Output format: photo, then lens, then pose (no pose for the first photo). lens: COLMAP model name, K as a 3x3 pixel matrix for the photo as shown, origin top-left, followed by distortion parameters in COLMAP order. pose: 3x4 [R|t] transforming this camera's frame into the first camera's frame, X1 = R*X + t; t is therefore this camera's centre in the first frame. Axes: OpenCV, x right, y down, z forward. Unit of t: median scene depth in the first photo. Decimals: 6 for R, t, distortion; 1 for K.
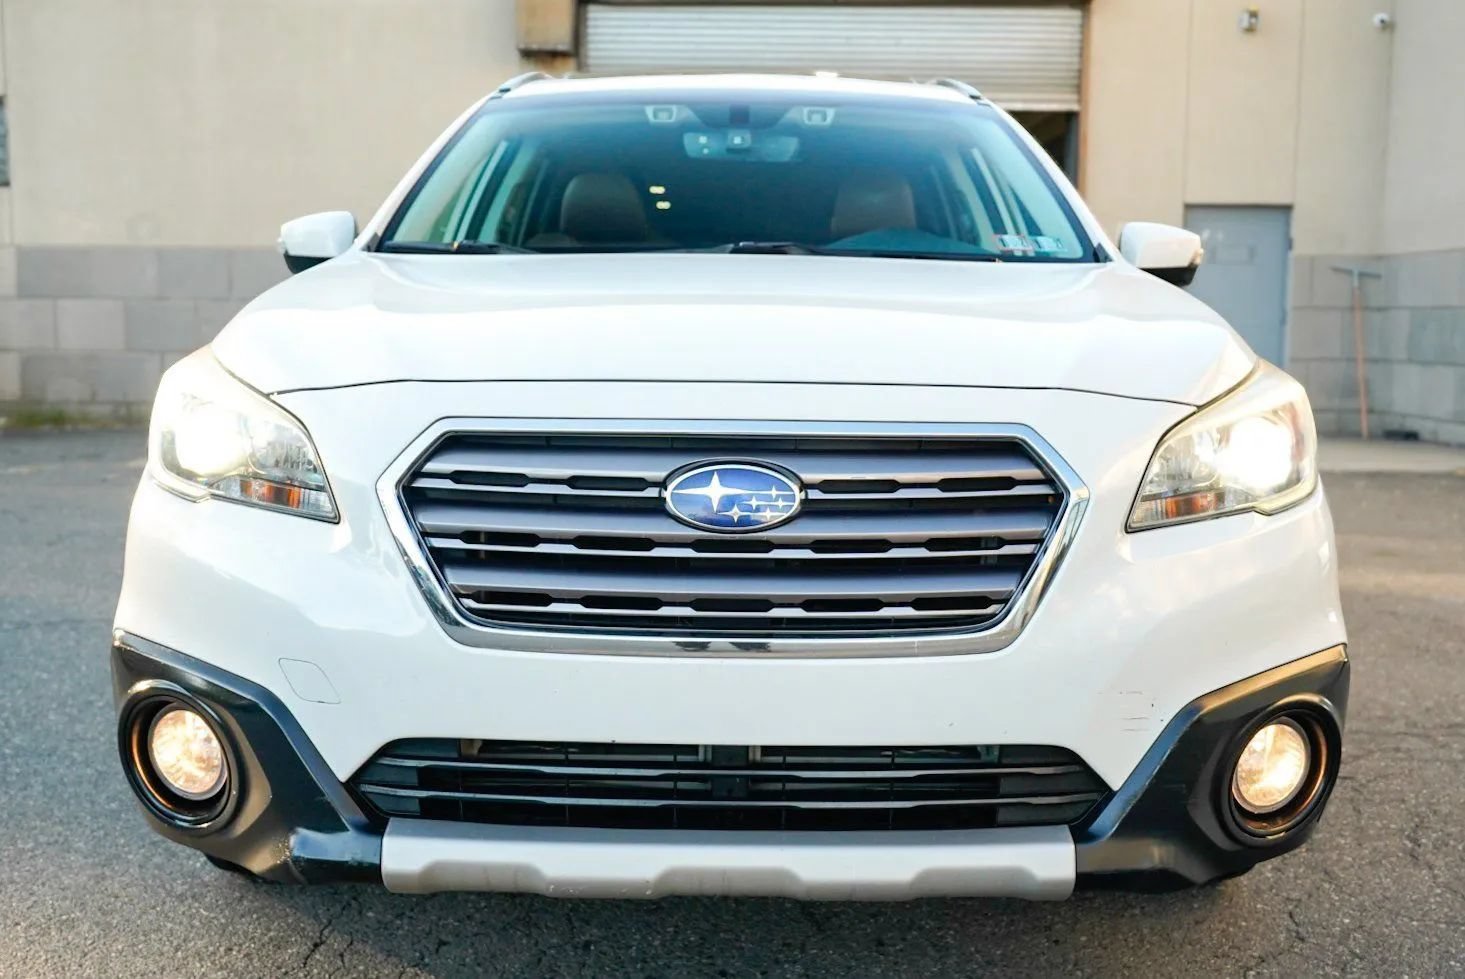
lens RADIAL K [[1627.1, 0, 732.5], [0, 1627.1, 489.5], [0, 0, 1]] dist [-0.000302, -0.000925]
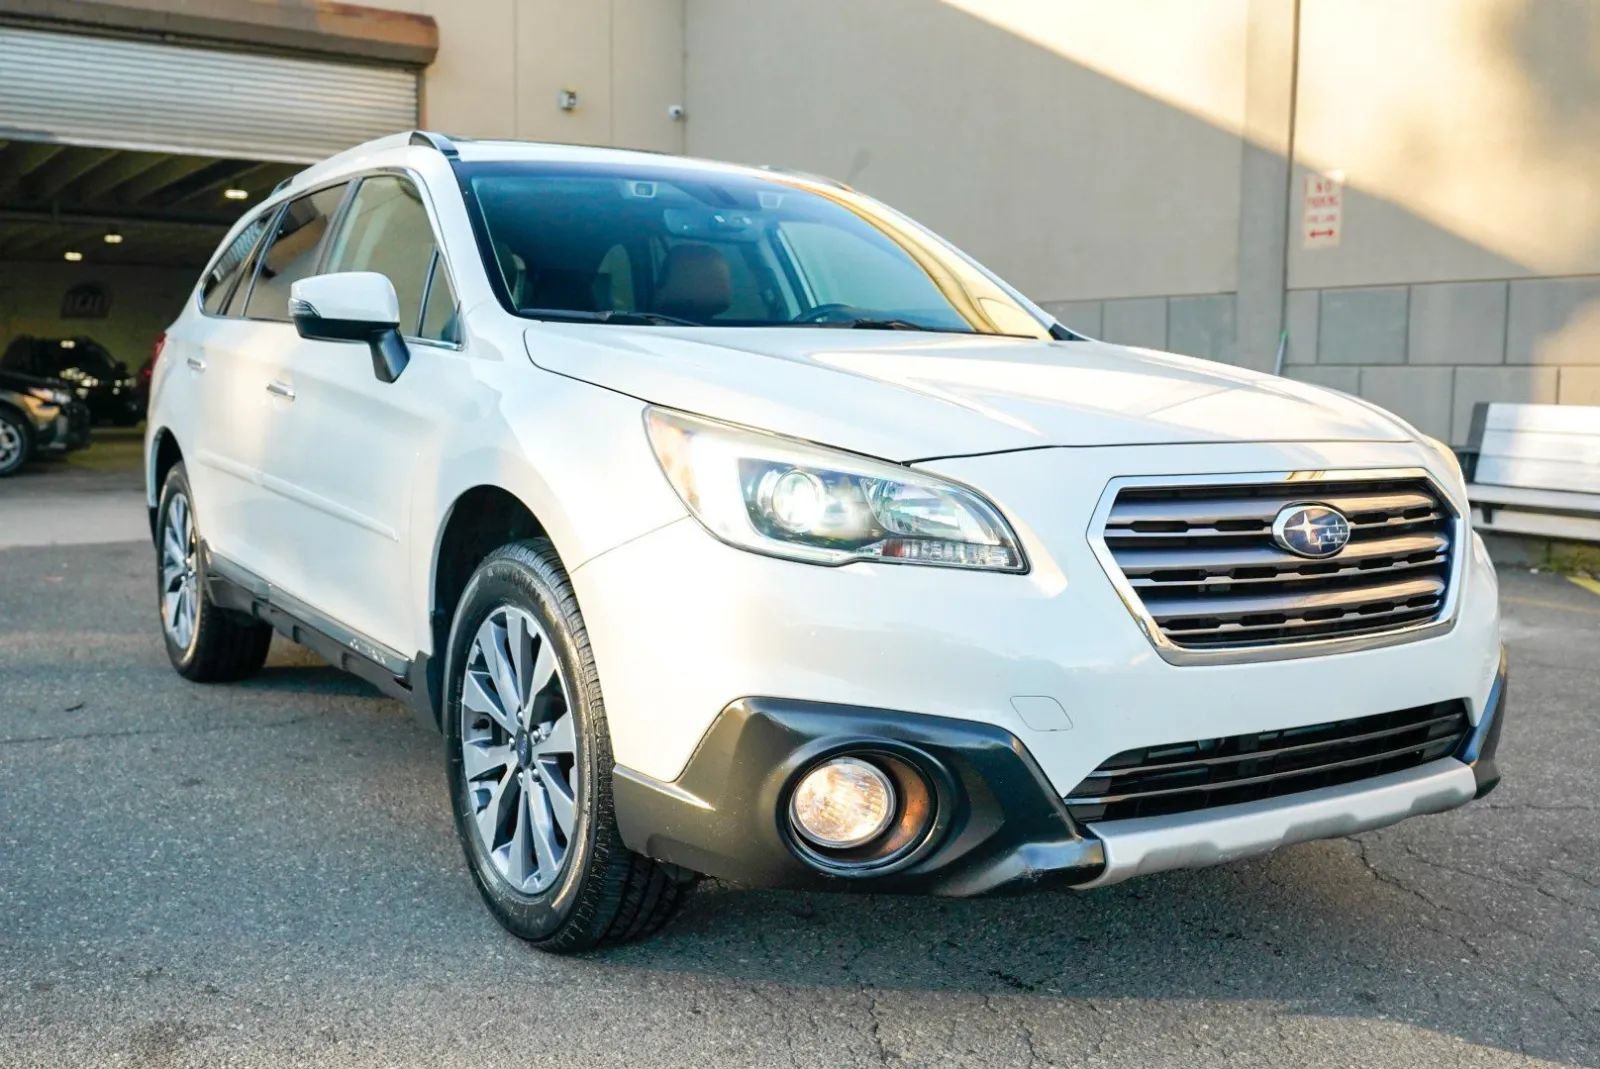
lens RADIAL K [[1613.1, 0, 800.0], [0, 1613.1, 534.5], [0, 0, 1]] dist [-0.003025, -0.000304]
pose [[0.838596, -0.053817, 0.542089, -1.003927], [0.056278, 0.998342, 0.012052, -0.029673], [-0.541839, 0.020401, 0.840235, 0.143956]]
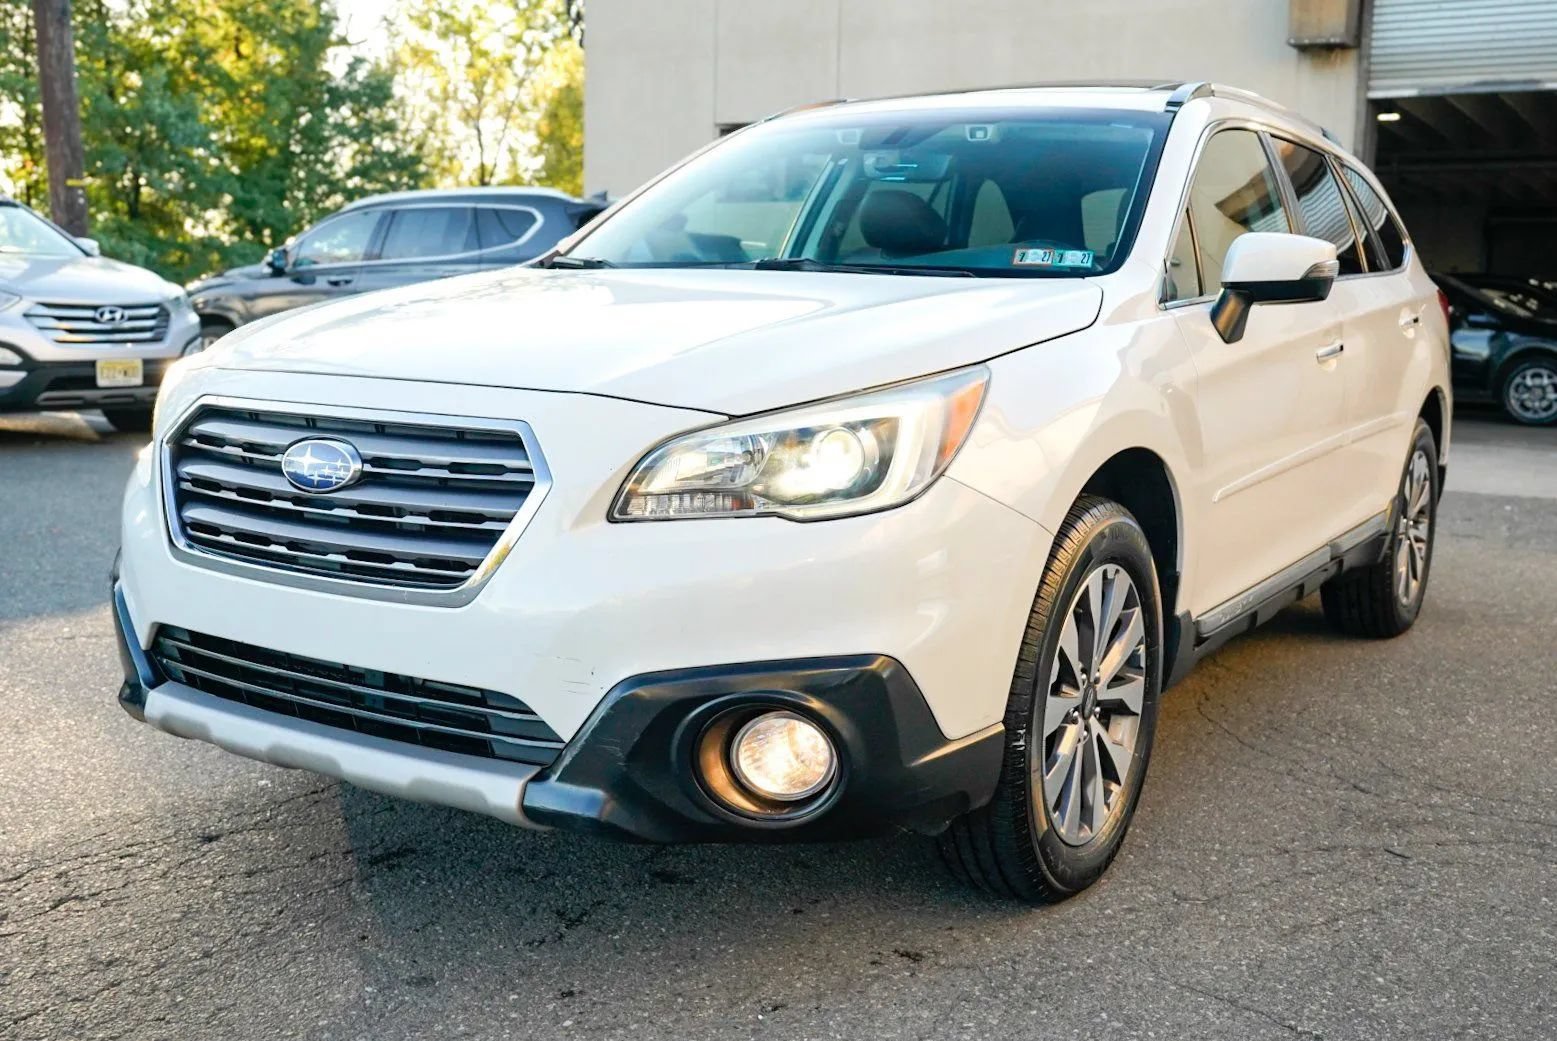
lens RADIAL K [[1708.6, 0, 778.1], [0, 1708.6, 651.3], [0, 0, 1]] dist [0.006004, -0.011824]
pose [[0.826634, 0.125015, -0.548678, 1.029287], [-0.082052, 0.991368, 0.102262, -0.016764], [0.556726, -0.039513, 0.829756, 0.073711]]
